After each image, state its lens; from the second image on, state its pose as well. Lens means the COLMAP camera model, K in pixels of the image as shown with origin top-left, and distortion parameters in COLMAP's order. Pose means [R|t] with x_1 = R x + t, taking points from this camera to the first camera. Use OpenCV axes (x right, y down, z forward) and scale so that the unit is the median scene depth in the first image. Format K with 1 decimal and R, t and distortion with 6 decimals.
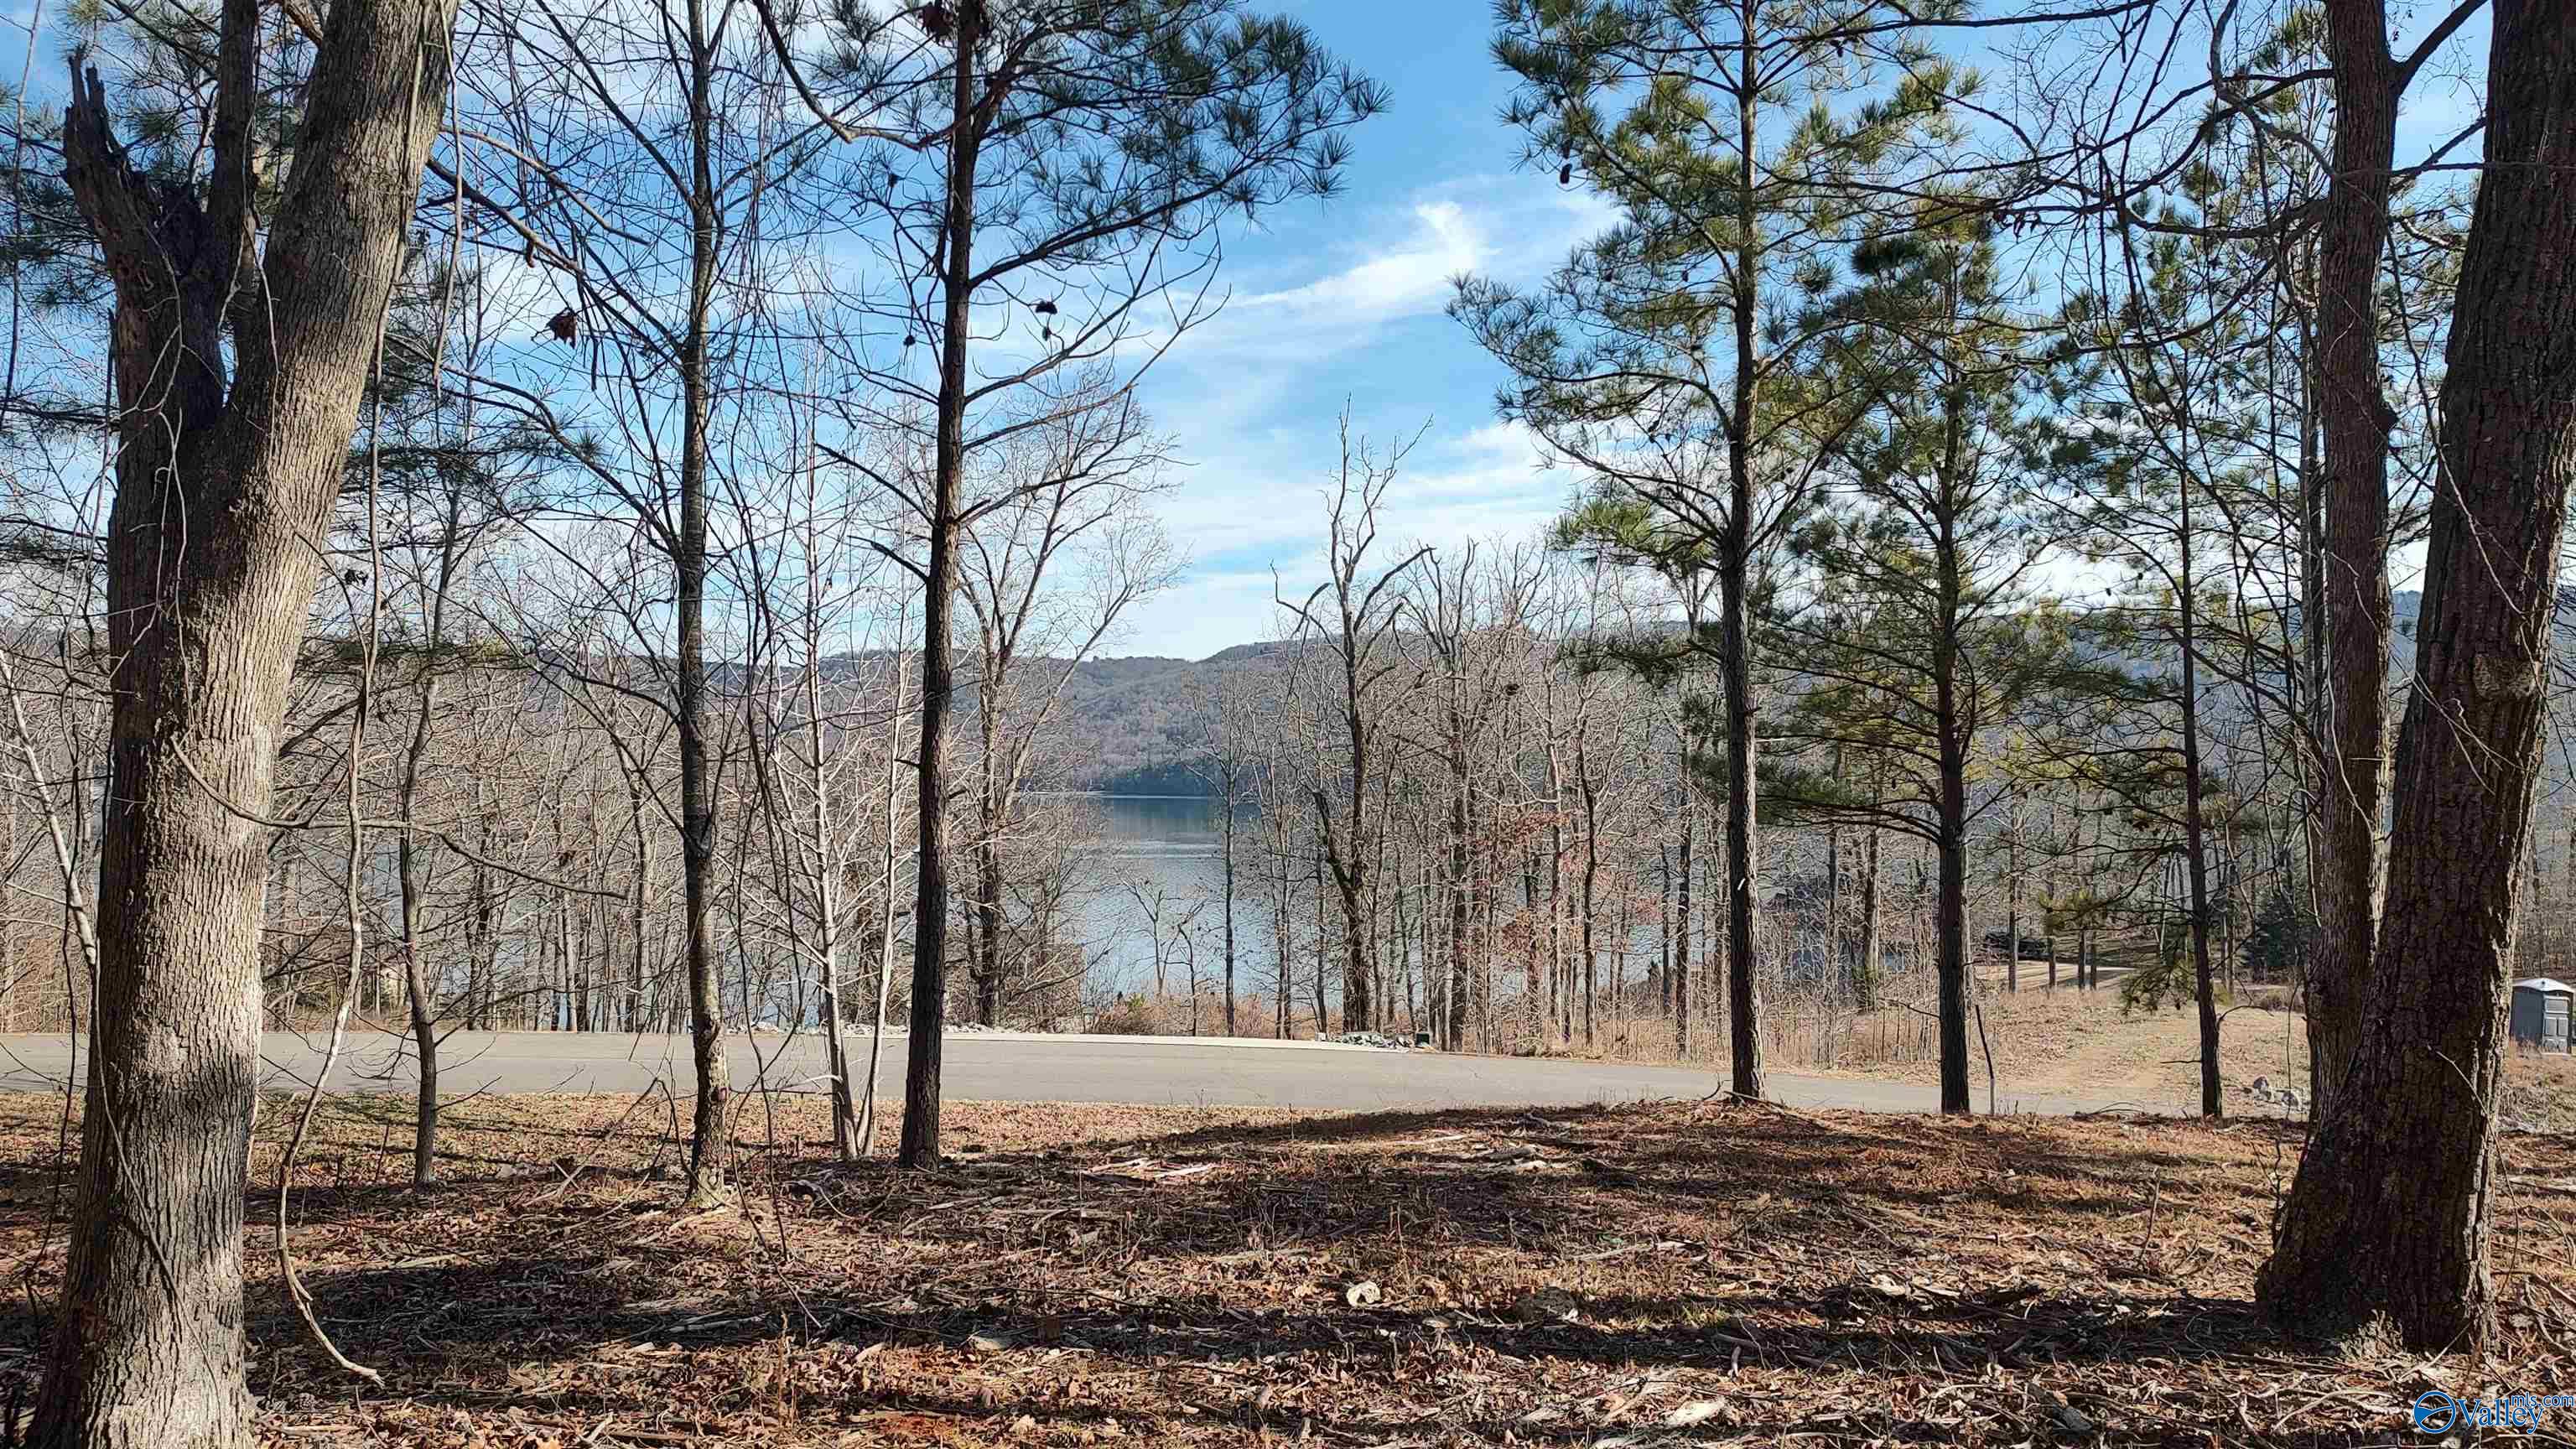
lens RADIAL K [[1832.7, 0, 1288.0], [0, 1832.7, 724.5], [0, 0, 1]] dist [0.019637, -0.006120]
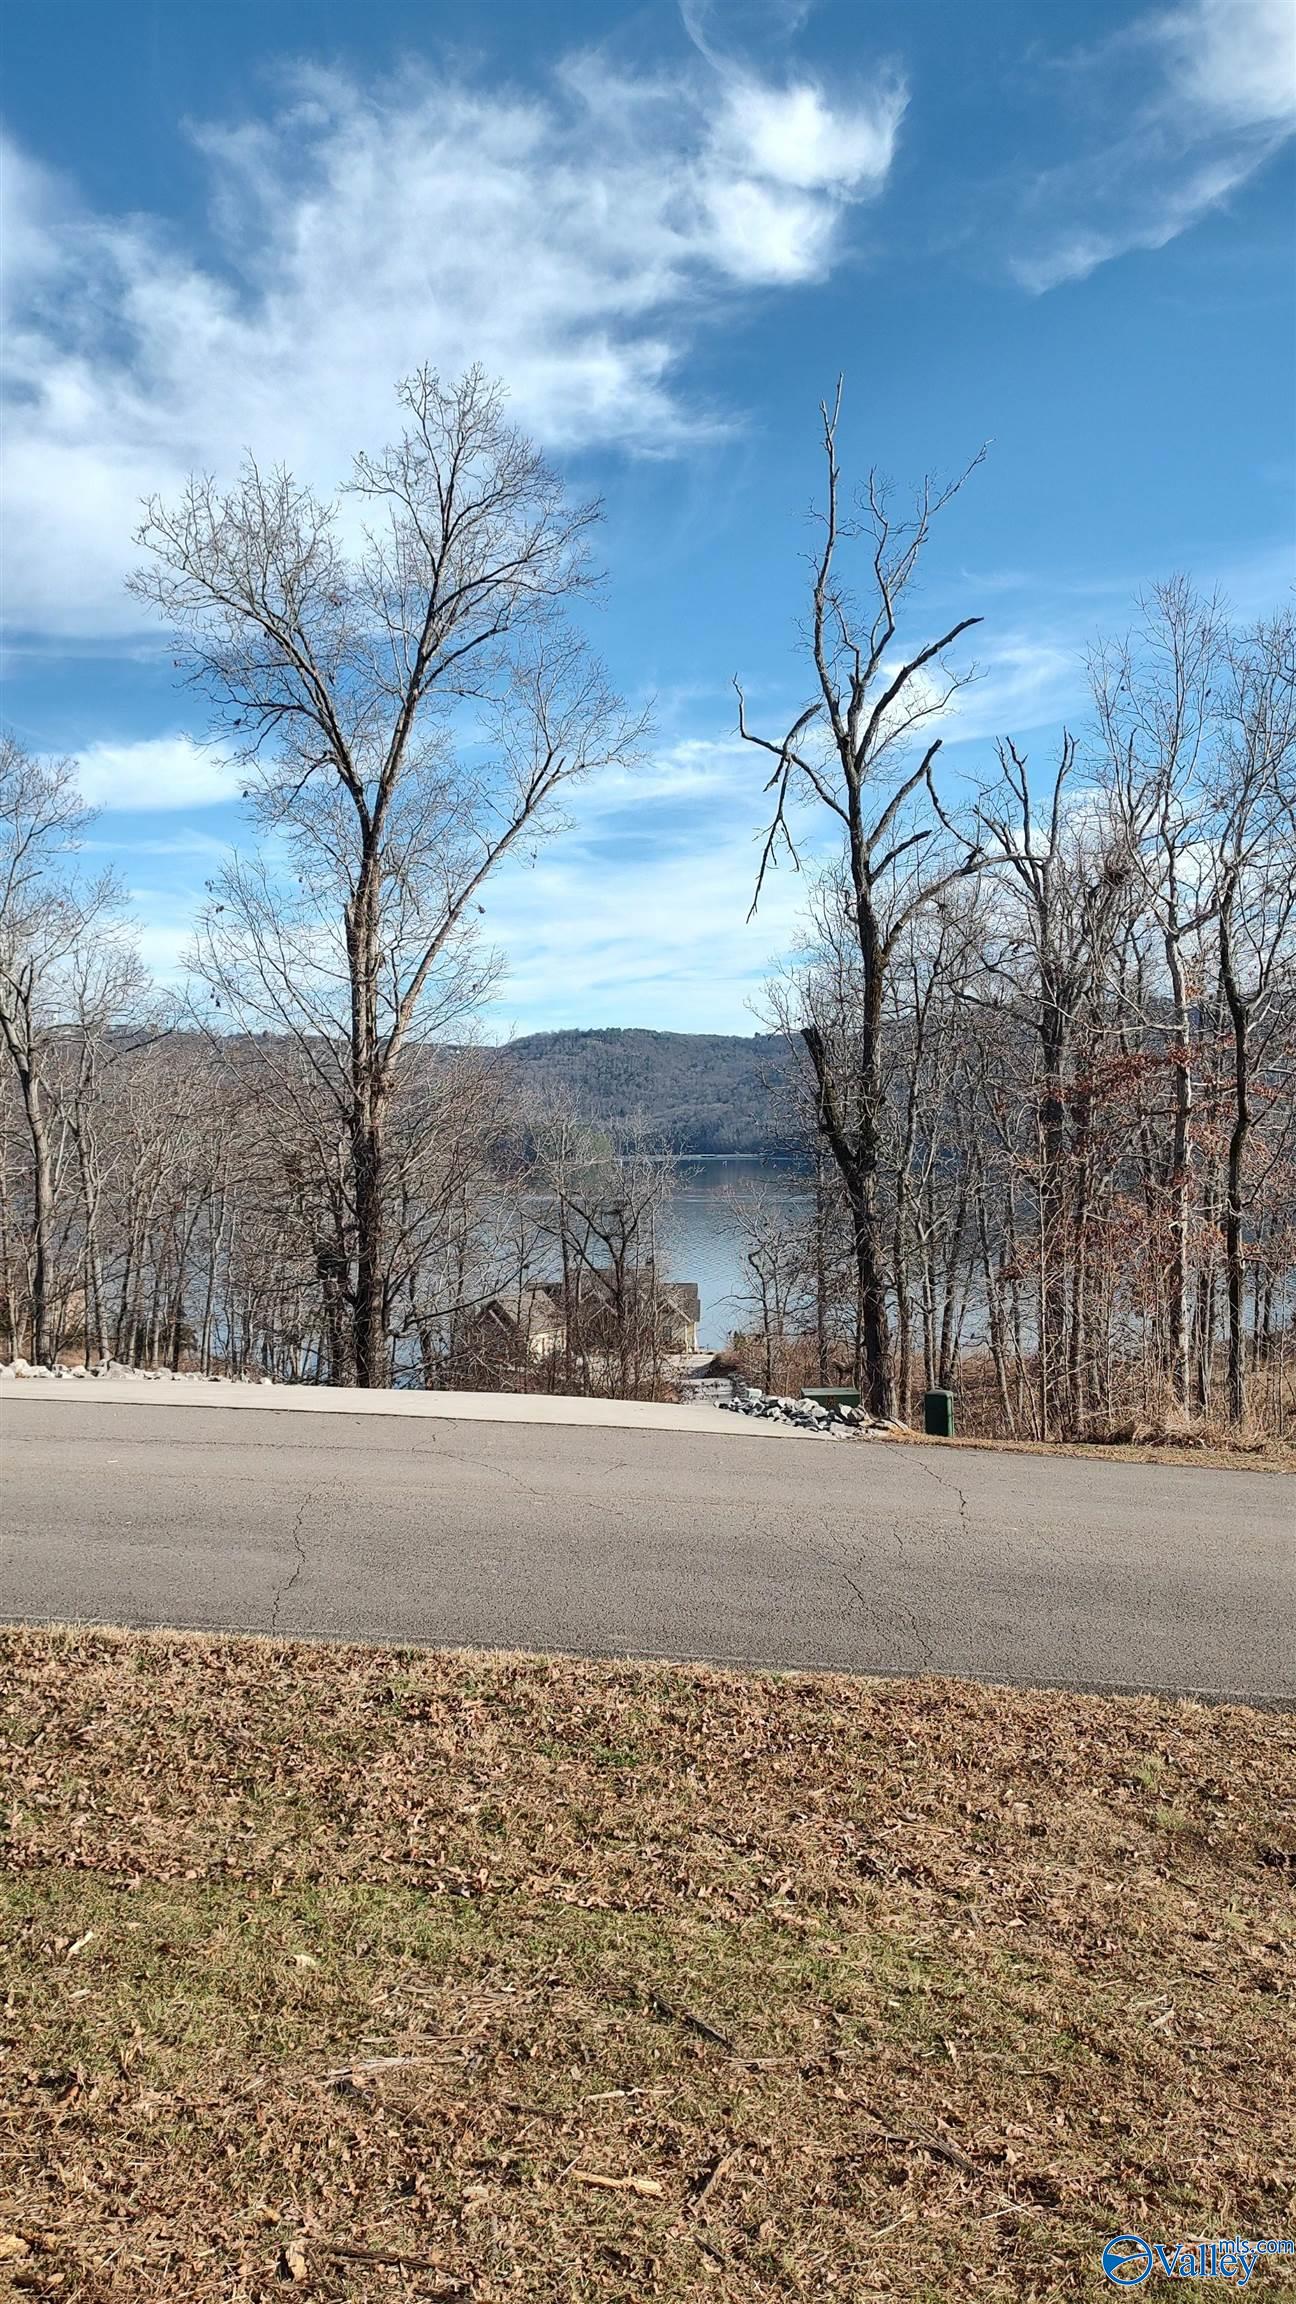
lens RADIAL K [[1646.9, 0, 648.0], [0, 1646.9, 1152.0], [0, 0, 1]] dist [0.013031, -0.005017]
pose [[0.984753, -0.000813, -0.173954, 0.244313], [0.006410, 0.999479, 0.031620, 0.245134], [0.173838, -0.032253, 0.984246, 1.548867]]
